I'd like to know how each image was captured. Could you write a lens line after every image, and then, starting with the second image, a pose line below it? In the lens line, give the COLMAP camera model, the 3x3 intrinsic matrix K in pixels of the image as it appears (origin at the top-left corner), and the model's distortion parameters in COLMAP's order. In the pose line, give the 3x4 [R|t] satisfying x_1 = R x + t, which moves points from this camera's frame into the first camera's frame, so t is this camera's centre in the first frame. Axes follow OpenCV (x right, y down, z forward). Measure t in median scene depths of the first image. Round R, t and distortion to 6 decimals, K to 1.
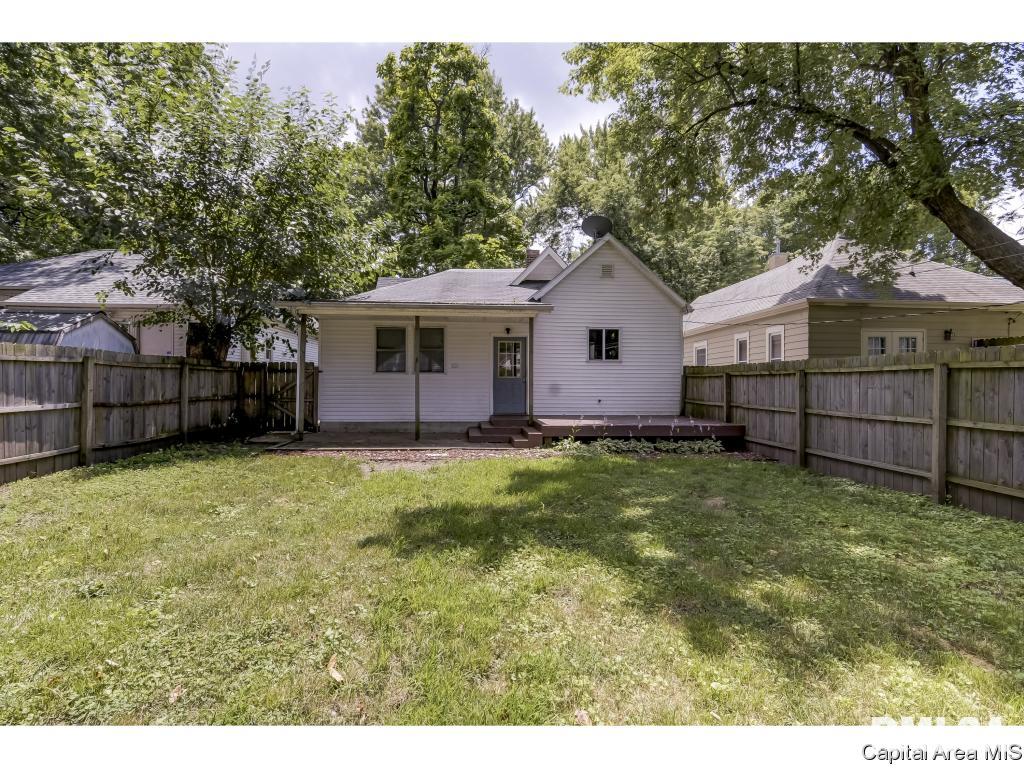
lens RADIAL K [[496.4, 0, 516.3], [0, 496.4, 380.2], [0, 0, 1]] dist [-0.003324, 0.005922]
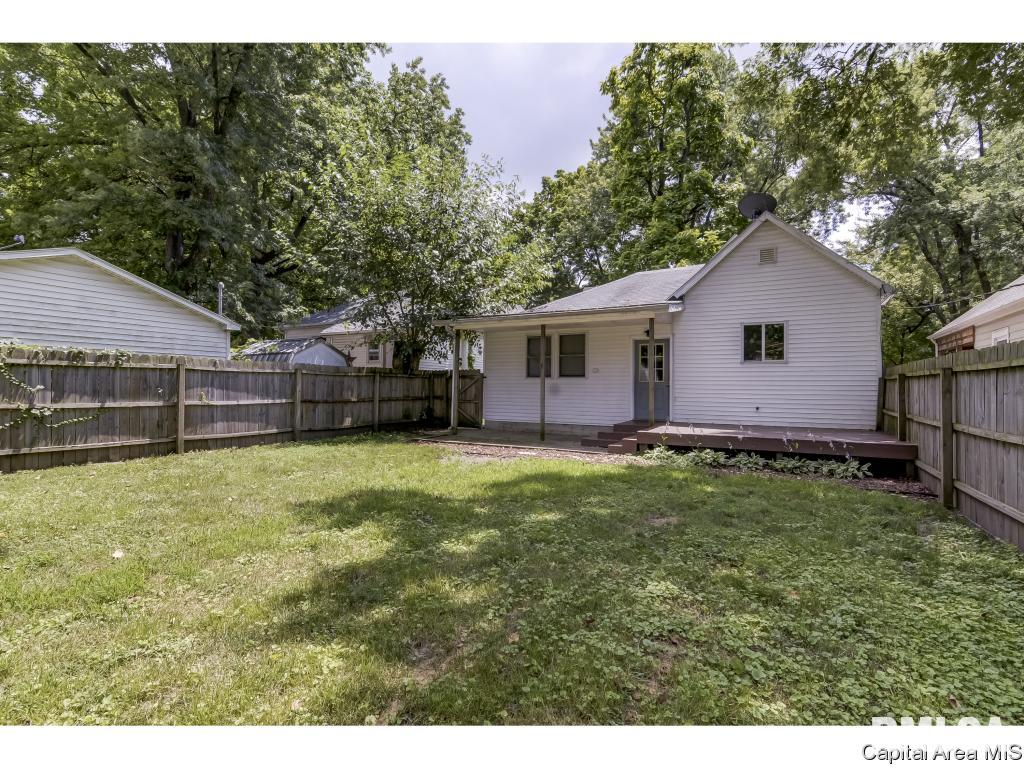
lens RADIAL K [[496.4, 0, 512.0], [0, 496.4, 383.2], [0, 0, 1]] dist [-0.003324, 0.005922]
pose [[0.838773, -0.003448, -0.544471, 0.304724], [0.000372, 0.999983, -0.005760, 0.003261], [0.544482, 0.004629, 0.838760, 0.058311]]
